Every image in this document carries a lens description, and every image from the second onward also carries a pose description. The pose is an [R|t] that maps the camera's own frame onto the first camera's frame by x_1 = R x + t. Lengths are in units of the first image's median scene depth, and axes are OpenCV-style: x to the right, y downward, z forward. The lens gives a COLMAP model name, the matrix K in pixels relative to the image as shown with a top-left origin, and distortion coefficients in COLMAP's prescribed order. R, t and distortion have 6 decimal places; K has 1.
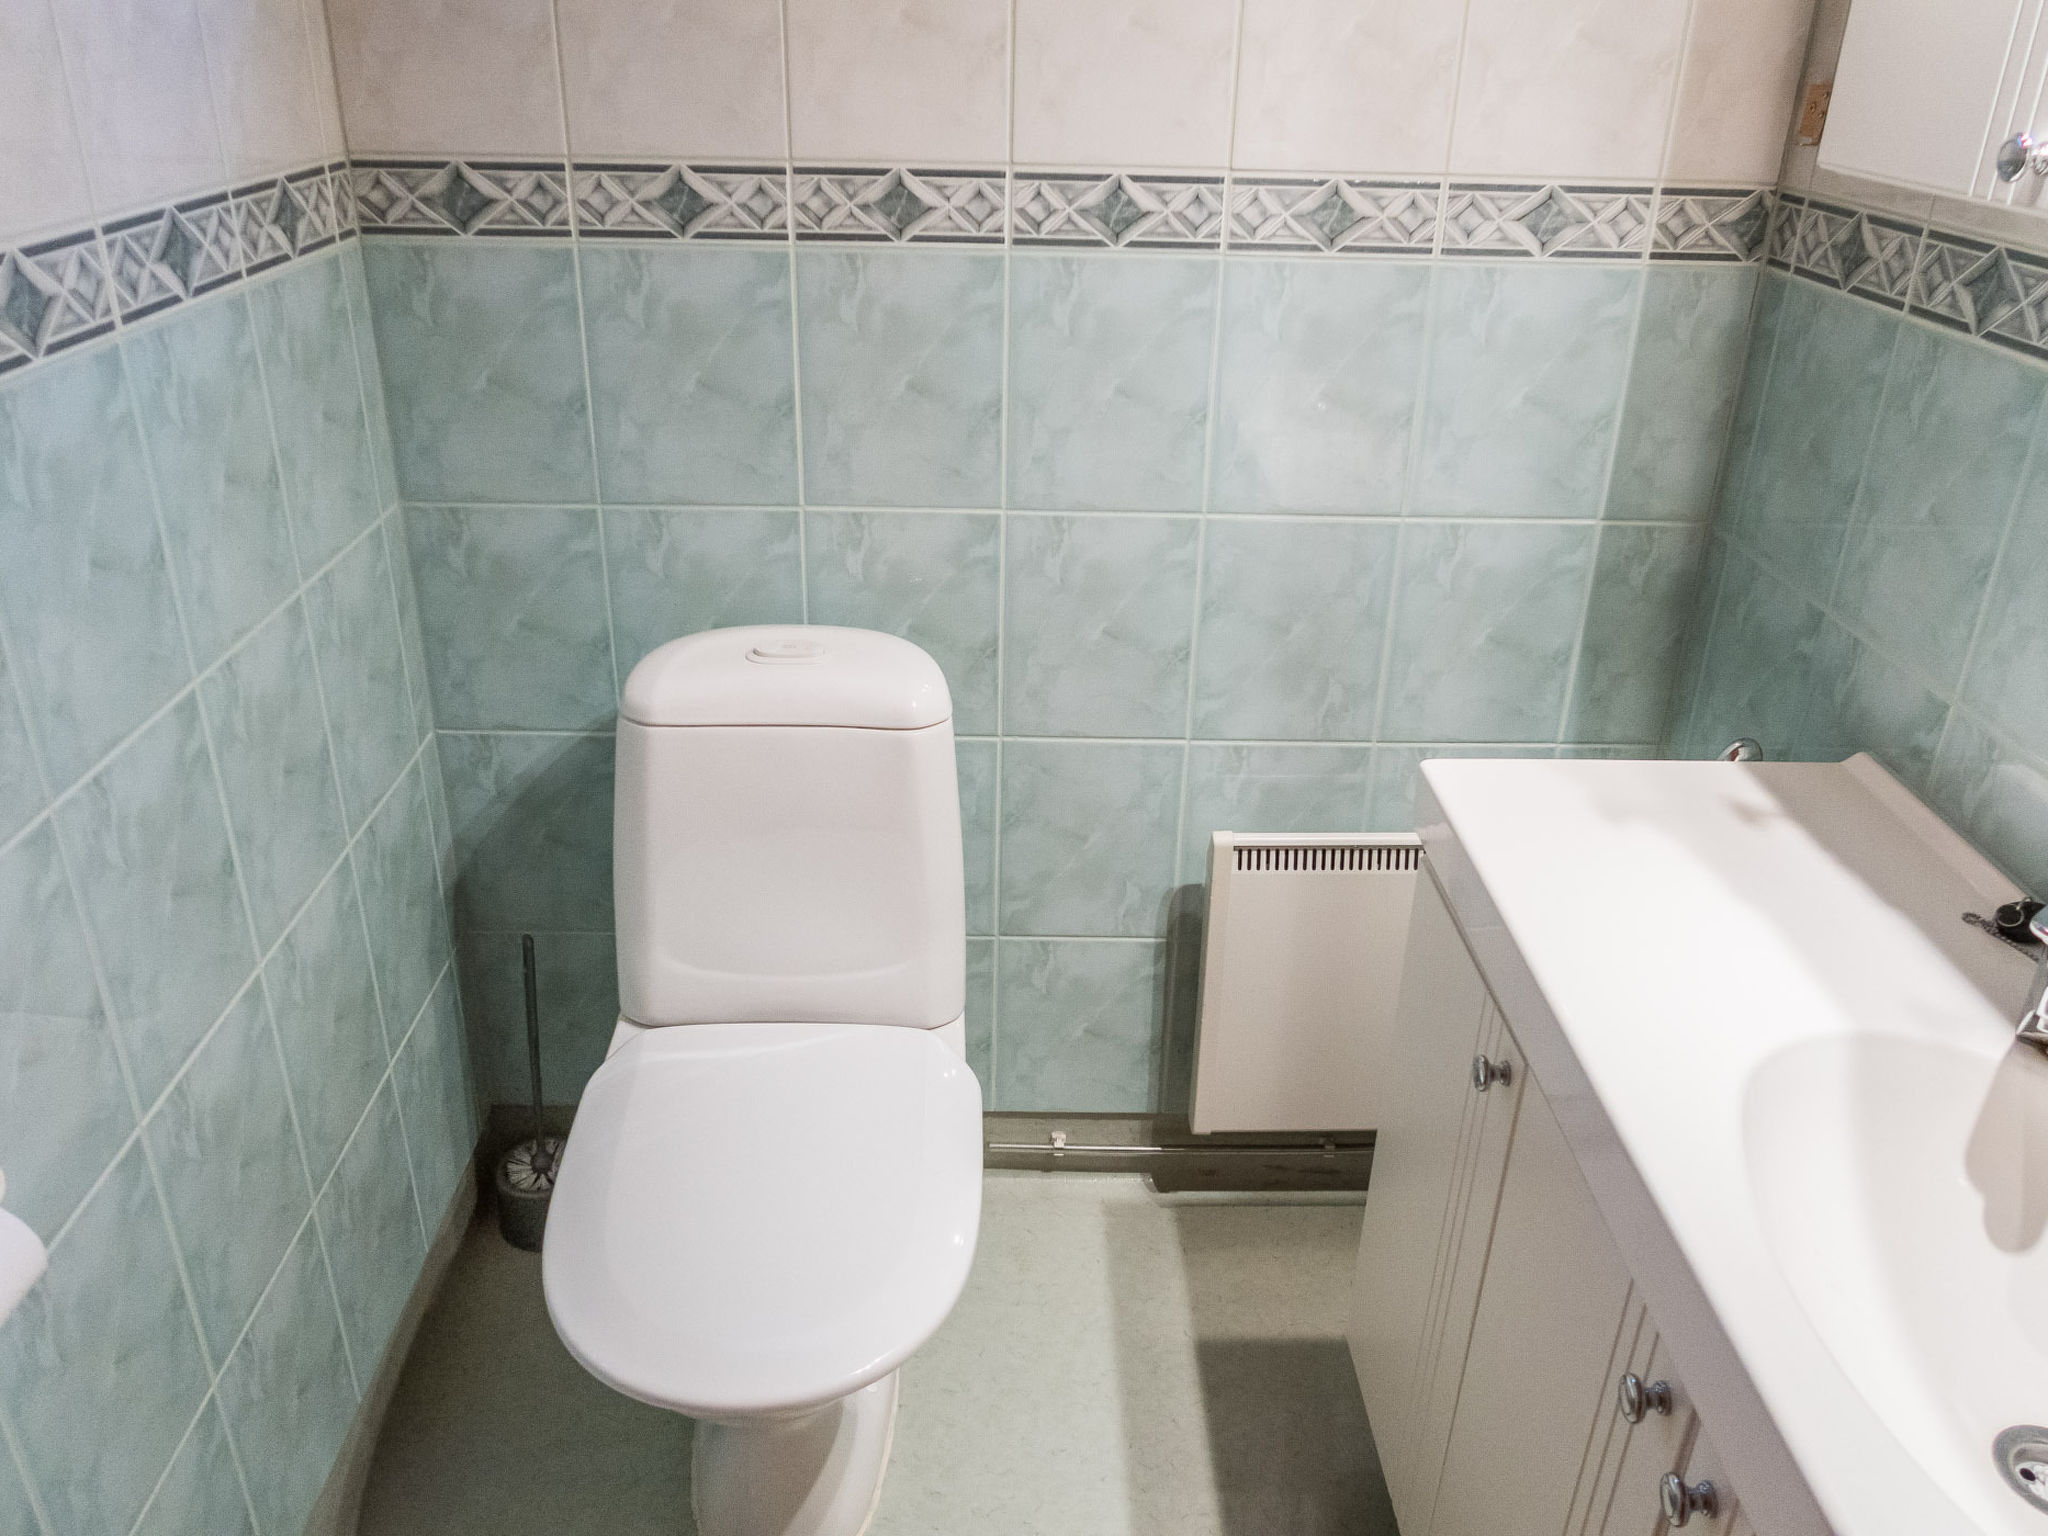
lens RADIAL K [[1579.3, 0, 1019.2], [0, 1579.3, 831.2], [0, 0, 1]] dist [-0.022982, 0.007201]
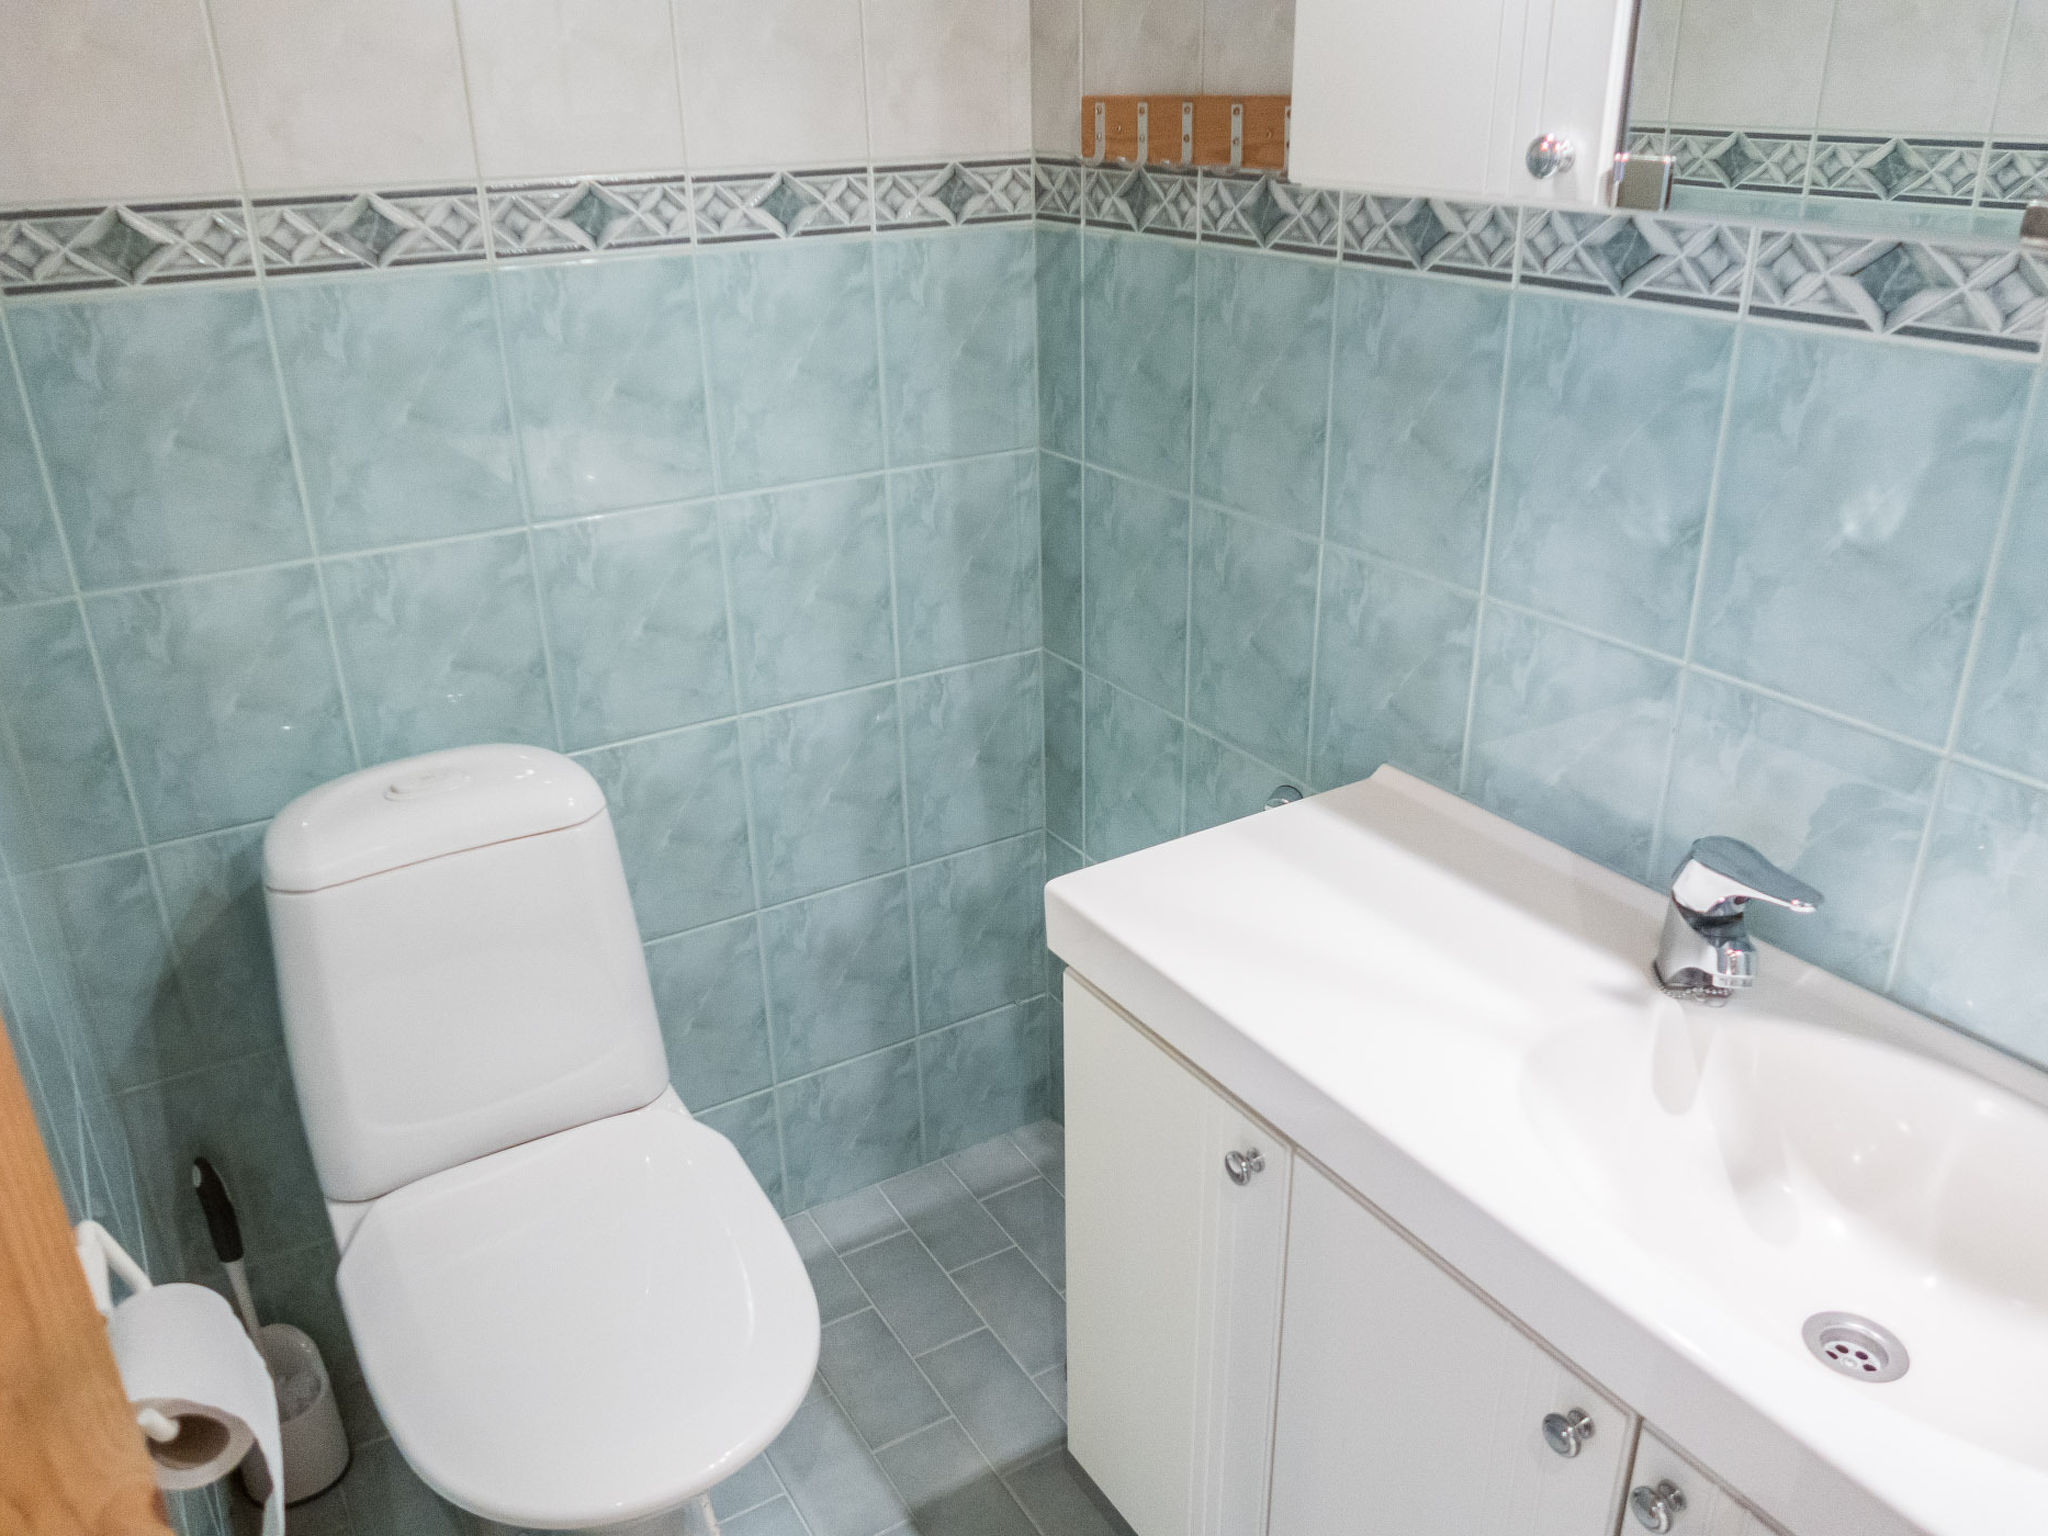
lens RADIAL K [[1588.5, 0, 1026.6], [0, 1588.5, 784.5], [0, 0, 1]] dist [-0.038710, 0.026117]
pose [[0.857016, -0.242017, 0.454918, -0.252934], [0.254041, 0.966538, 0.035614, -0.002954], [-0.448315, 0.085046, 0.889821, -0.005764]]
